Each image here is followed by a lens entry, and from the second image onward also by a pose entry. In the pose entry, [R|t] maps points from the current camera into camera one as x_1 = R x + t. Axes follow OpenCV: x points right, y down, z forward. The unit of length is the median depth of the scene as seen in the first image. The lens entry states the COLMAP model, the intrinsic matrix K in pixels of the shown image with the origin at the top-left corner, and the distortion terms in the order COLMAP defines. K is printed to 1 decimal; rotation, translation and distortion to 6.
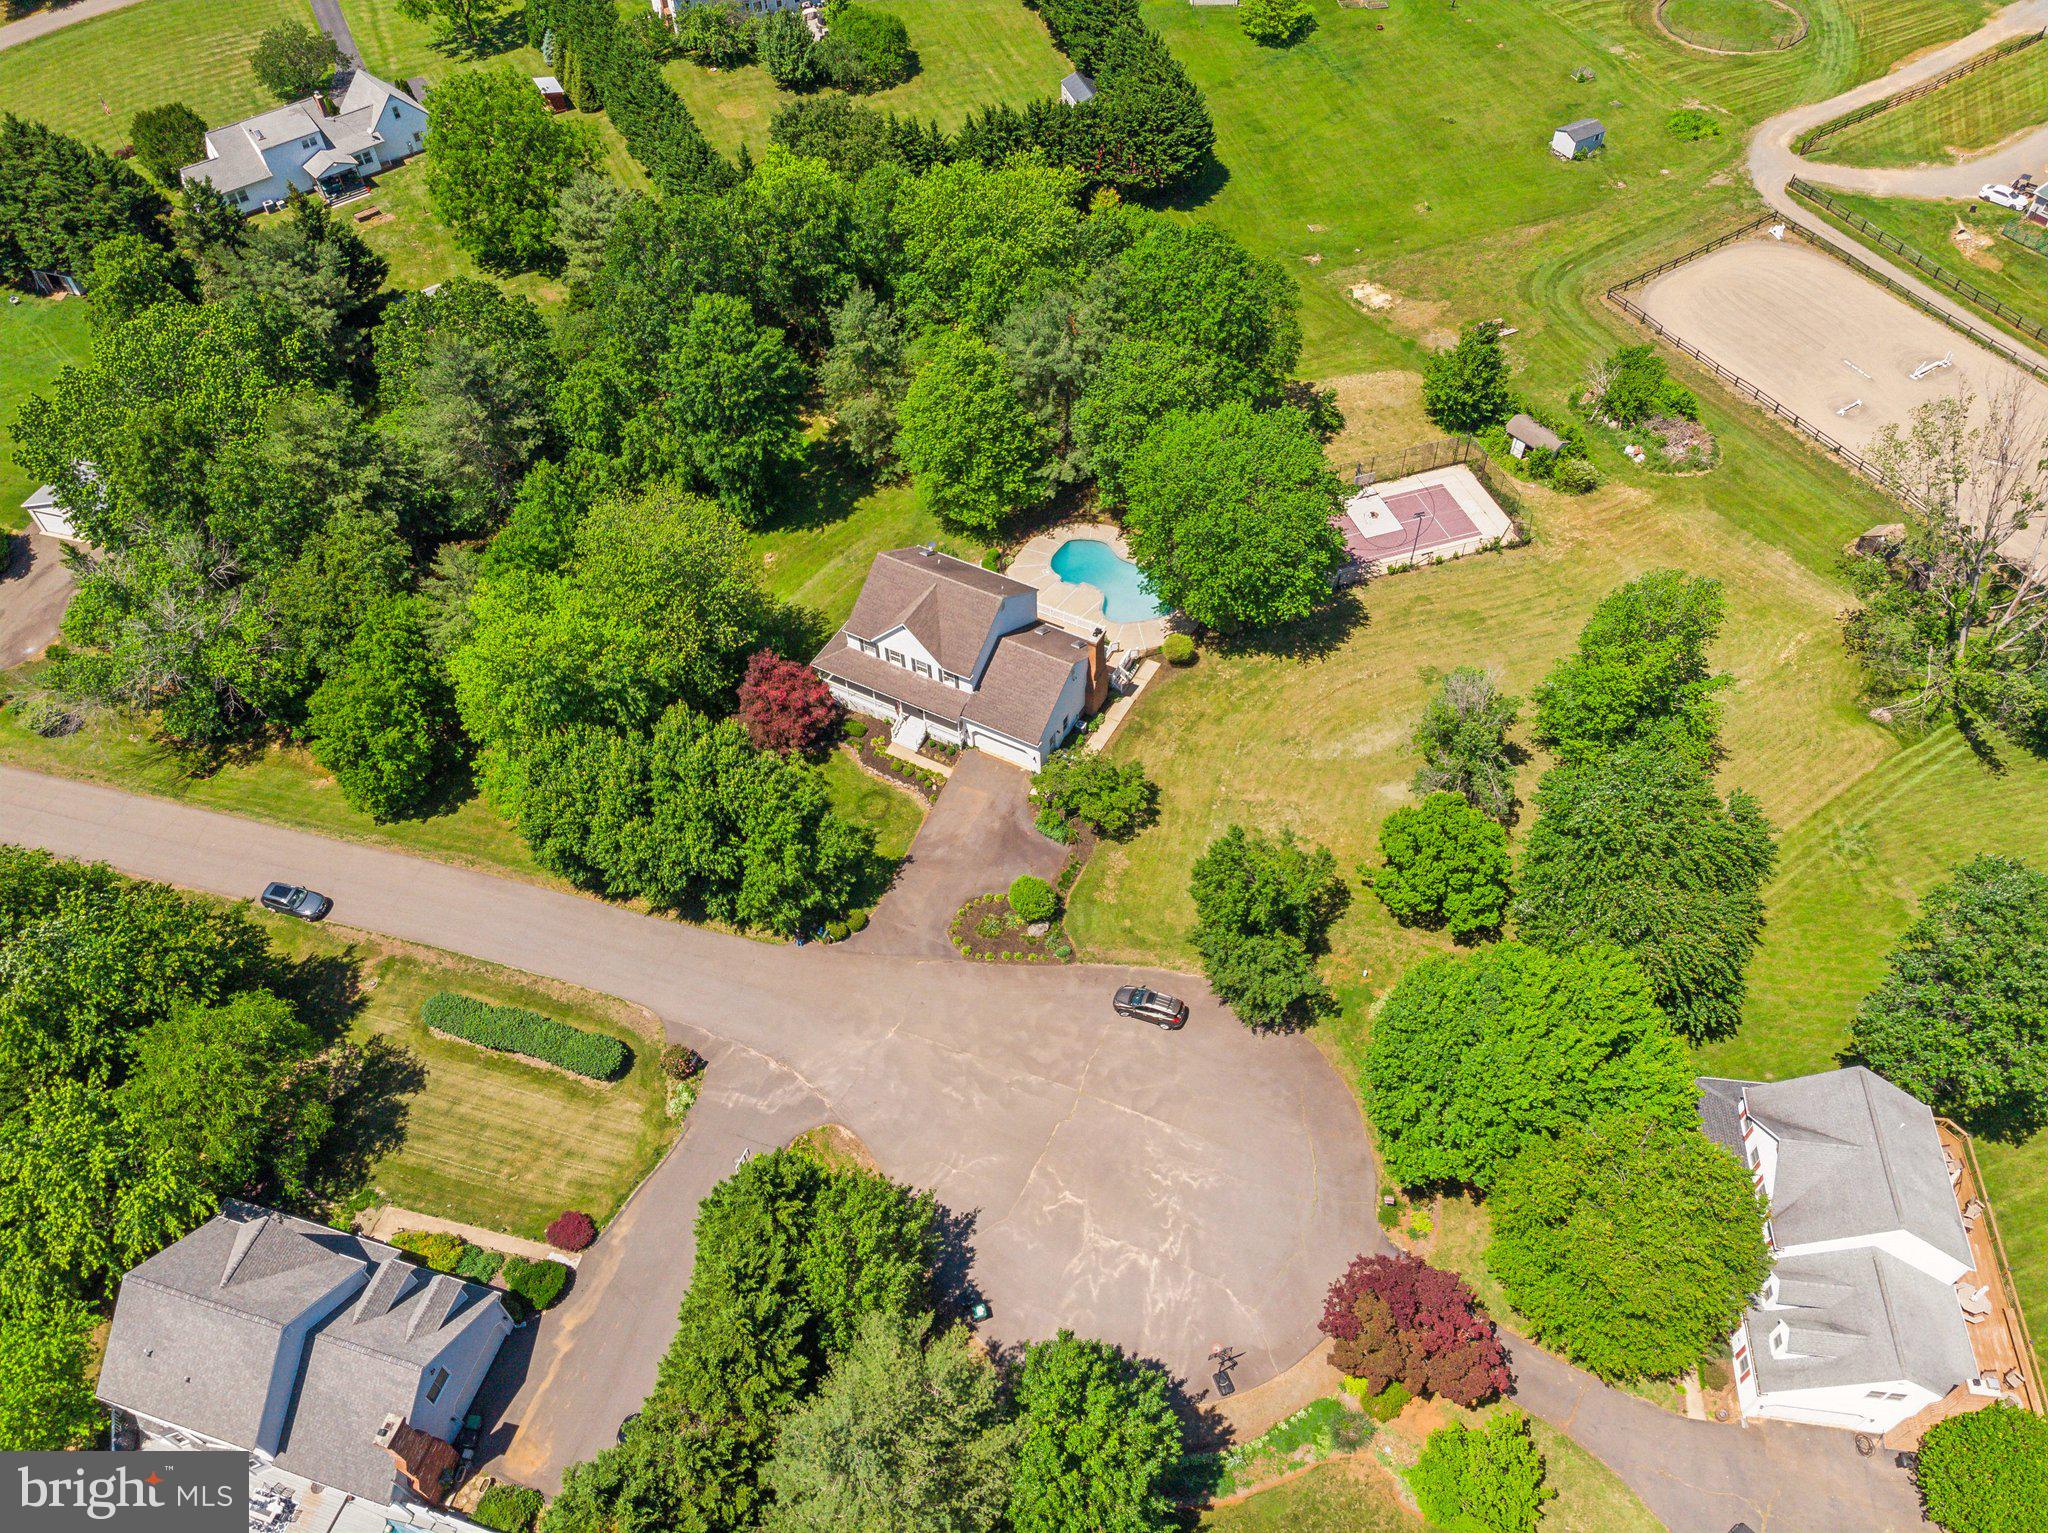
lens RADIAL K [[1519.0, 0, 1028.5], [0, 1519.0, 777.3], [0, 0, 1]] dist [-0.005804, 0.007756]
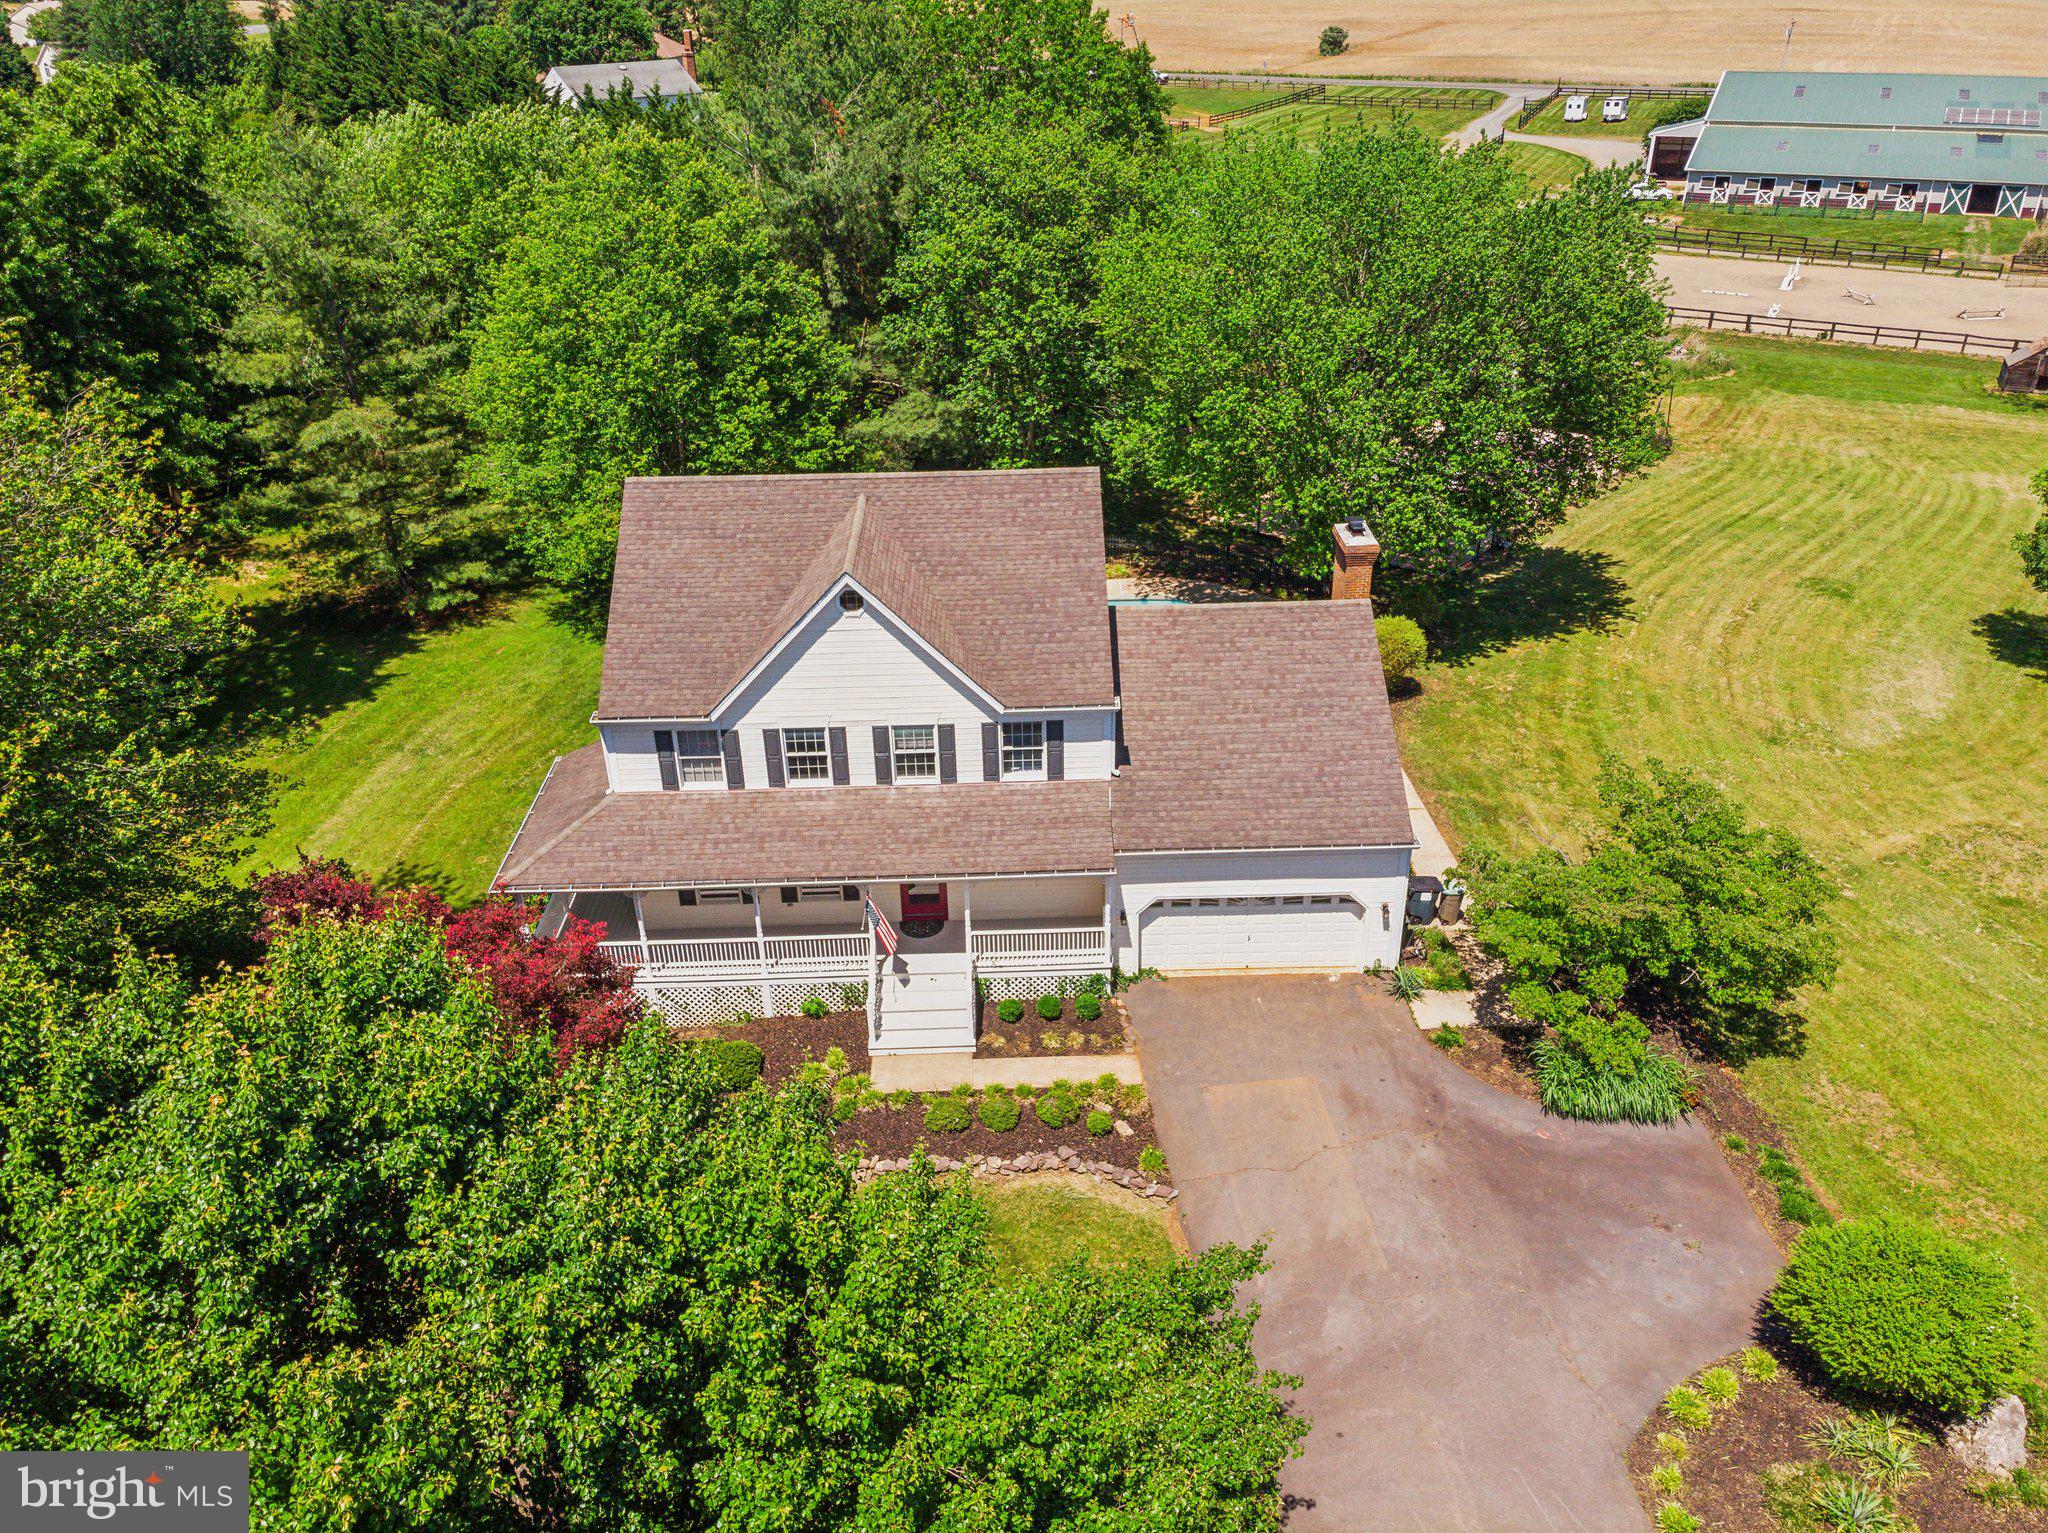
lens RADIAL K [[1519.0, 0, 1028.2], [0, 1519.0, 757.2], [0, 0, 1]] dist [-0.005804, 0.007756]
pose [[0.866119, -0.228758, 0.444419, -0.177871], [0.376401, 0.883517, -0.278784, 0.017016], [-0.328877, 0.408739, 0.851335, 0.734770]]
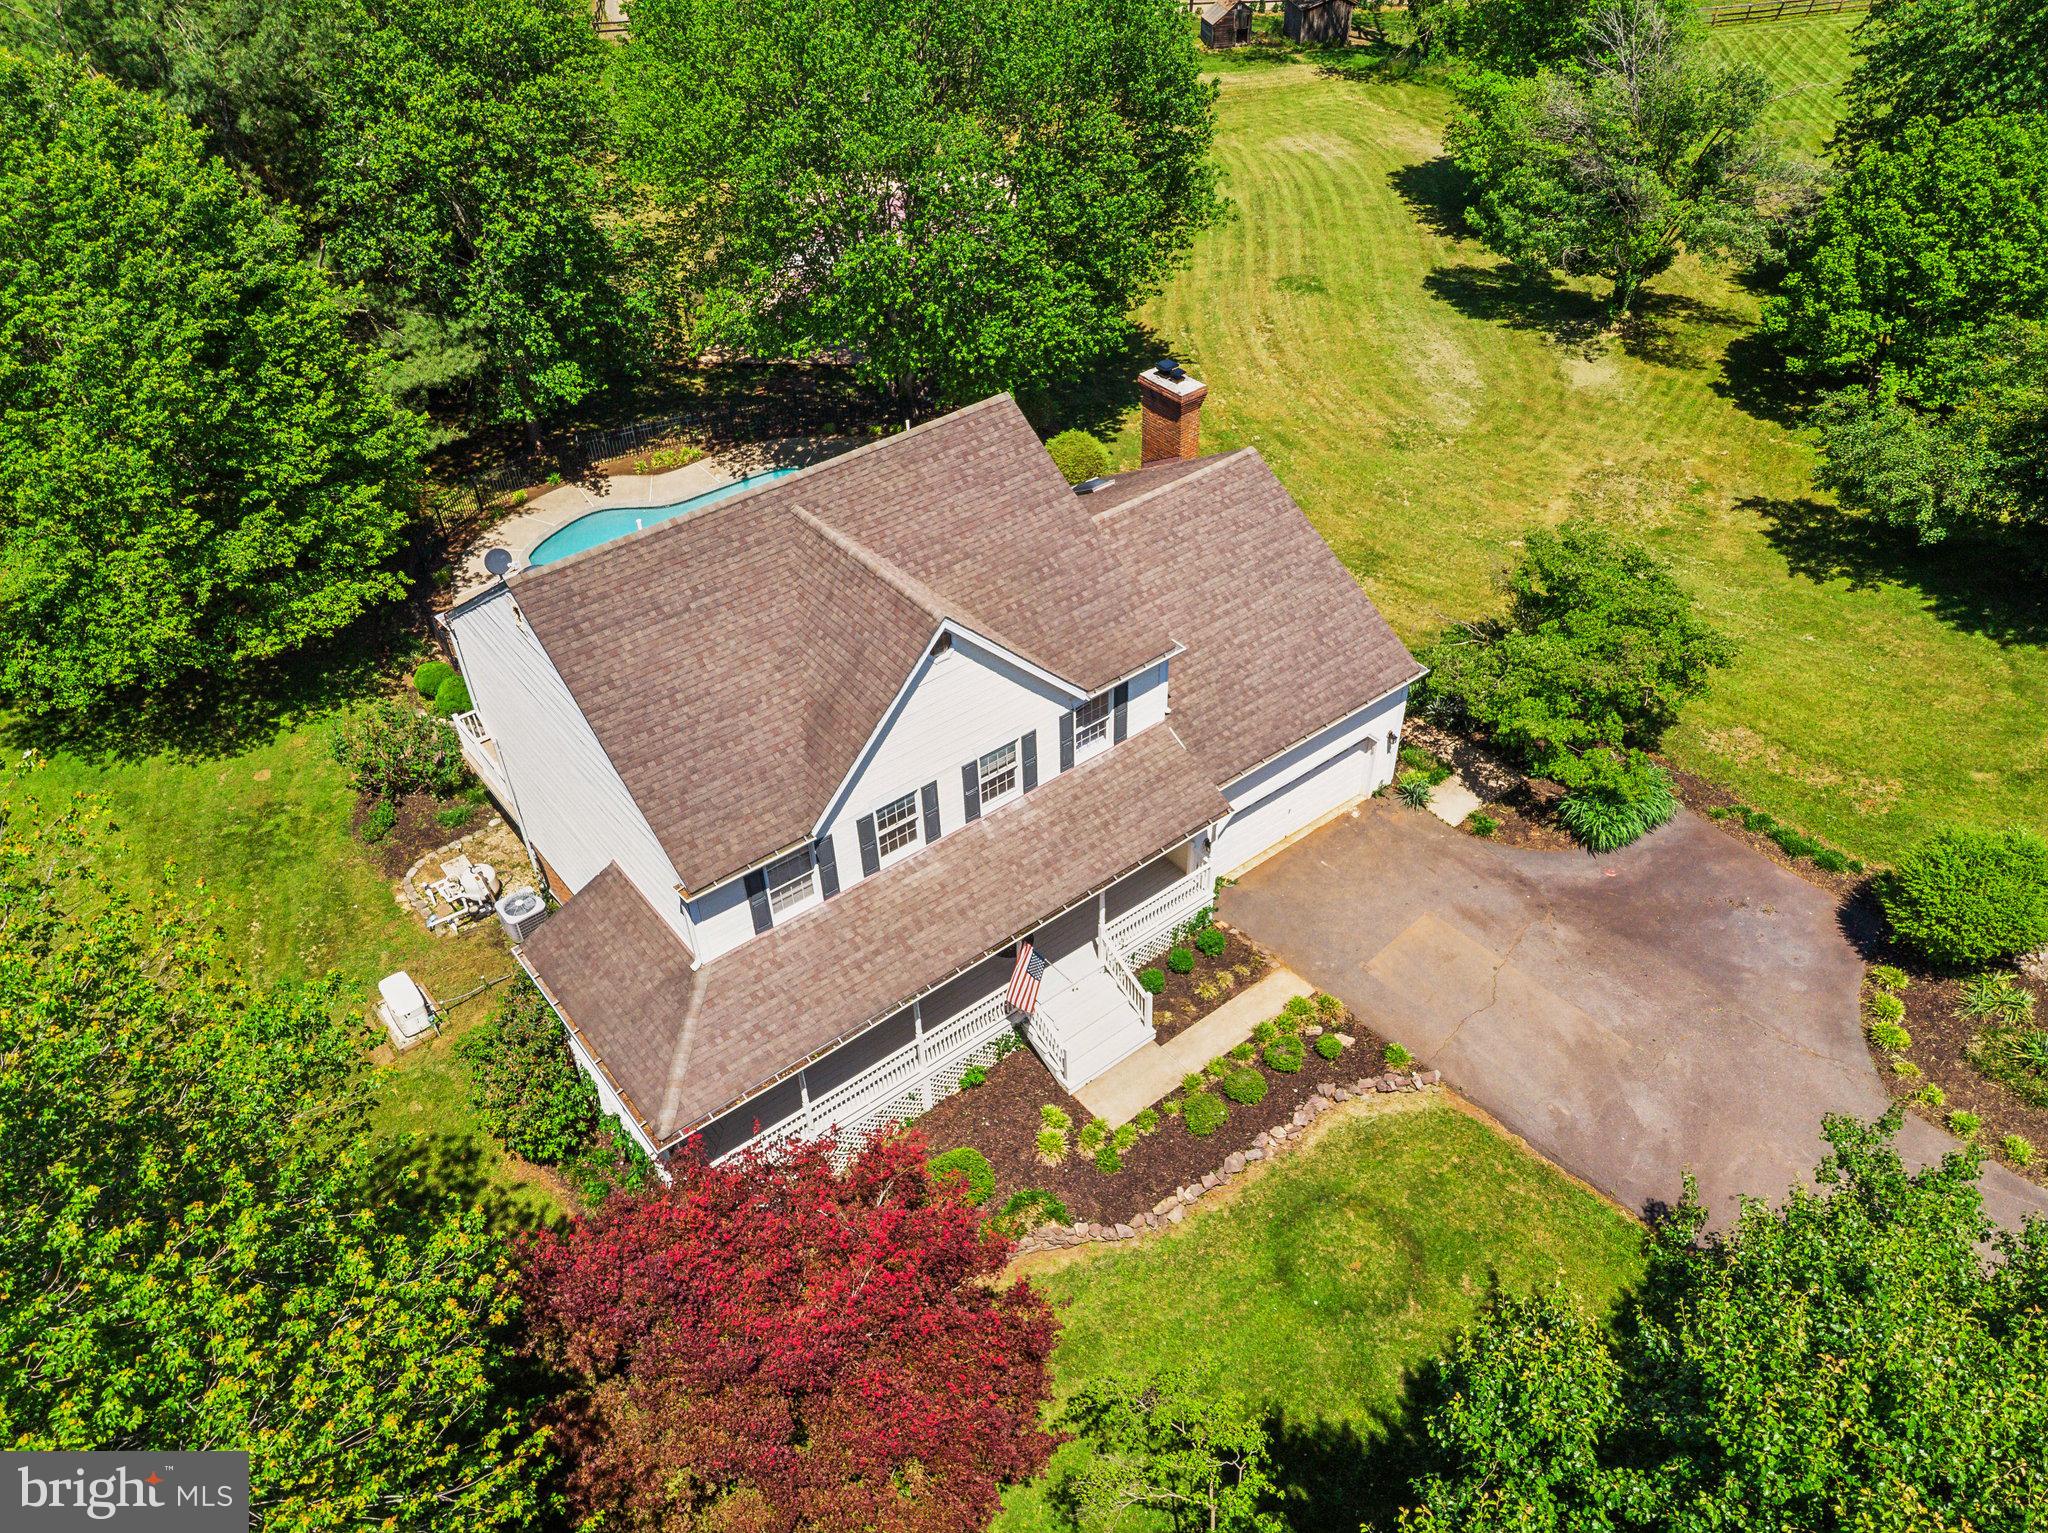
lens RADIAL K [[1519.0, 0, 1012.7], [0, 1519.0, 753.7], [0, 0, 1]] dist [-0.005804, 0.007756]
pose [[0.398852, -0.573075, 0.715892, -0.247827], [0.707452, 0.689010, 0.157407, -0.112265], [-0.583463, 0.443677, 0.680236, 0.809622]]
